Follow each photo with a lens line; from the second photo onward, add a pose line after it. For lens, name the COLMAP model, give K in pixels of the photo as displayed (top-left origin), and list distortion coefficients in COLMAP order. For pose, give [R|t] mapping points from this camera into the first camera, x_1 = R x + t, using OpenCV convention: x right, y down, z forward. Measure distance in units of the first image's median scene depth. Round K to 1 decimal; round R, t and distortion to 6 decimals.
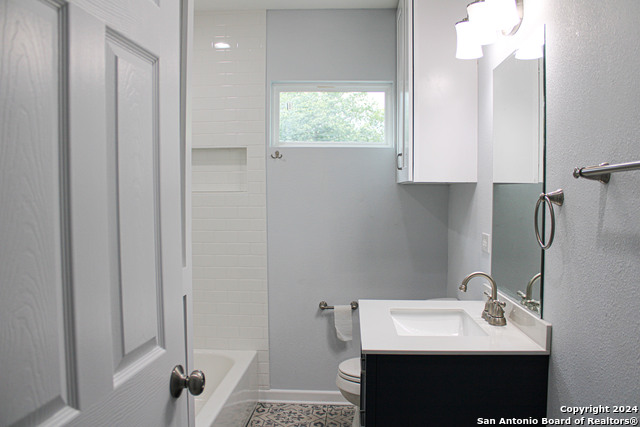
lens RADIAL K [[529.3, 0, 322.3], [0, 529.3, 215.3], [0, 0, 1]] dist [-0.163288, 0.126914]
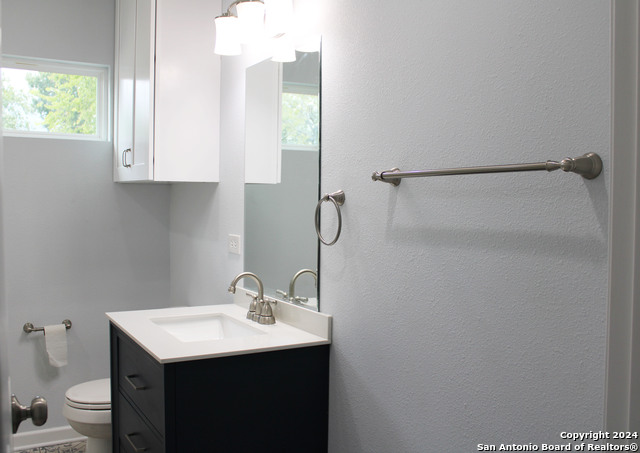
lens RADIAL K [[597.3, 0, 319.5], [0, 597.3, 213.9], [0, 0, 1]] dist [-0.096264, -0.004333]
pose [[0.839288, -0.008597, 0.543620, -0.171343], [0.012763, 0.999911, -0.003892, 0.002724], [-0.543538, 0.010204, 0.839323, -0.027644]]
